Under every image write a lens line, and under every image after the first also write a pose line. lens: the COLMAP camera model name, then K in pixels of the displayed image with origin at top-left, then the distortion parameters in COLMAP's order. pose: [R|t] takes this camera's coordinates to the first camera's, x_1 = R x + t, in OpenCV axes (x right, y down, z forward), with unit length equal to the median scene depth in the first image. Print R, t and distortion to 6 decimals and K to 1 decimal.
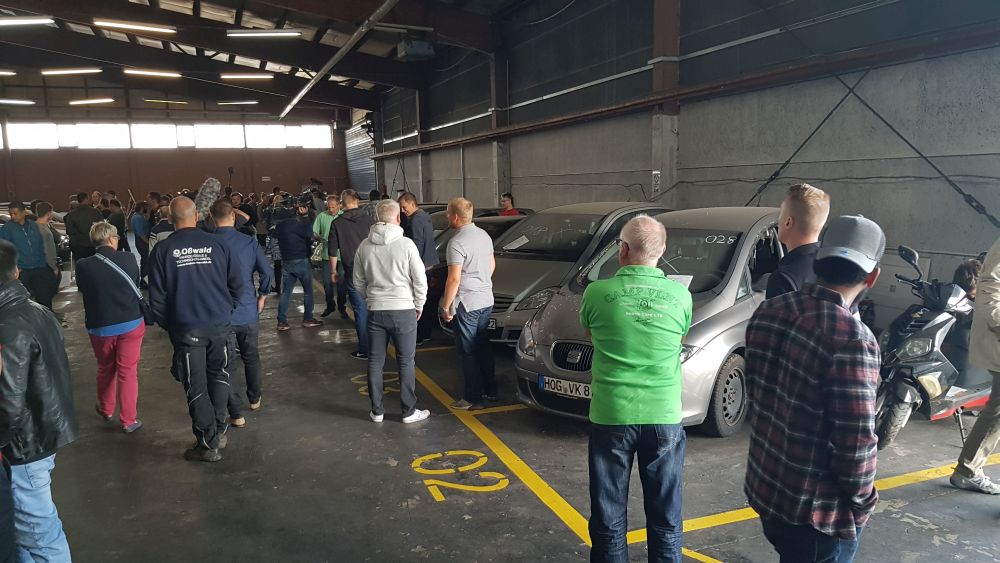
lens RADIAL K [[782.6, 0, 502.4], [0, 782.6, 261.5], [0, 0, 1]] dist [0.046142, -0.093652]
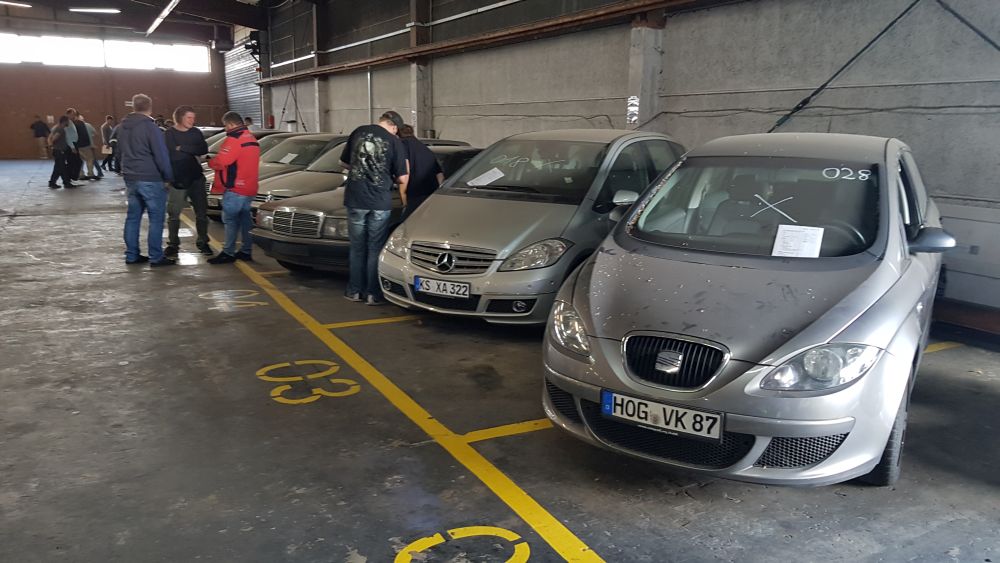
lens RADIAL K [[782.6, 0, 502.4], [0, 782.6, 261.5], [0, 0, 1]] dist [0.046142, -0.093652]
pose [[0.988894, 0.018423, 0.147477, -0.061790], [-0.028072, 0.997579, 0.063618, 0.006778], [-0.145948, -0.067052, 0.987017, 0.230447]]
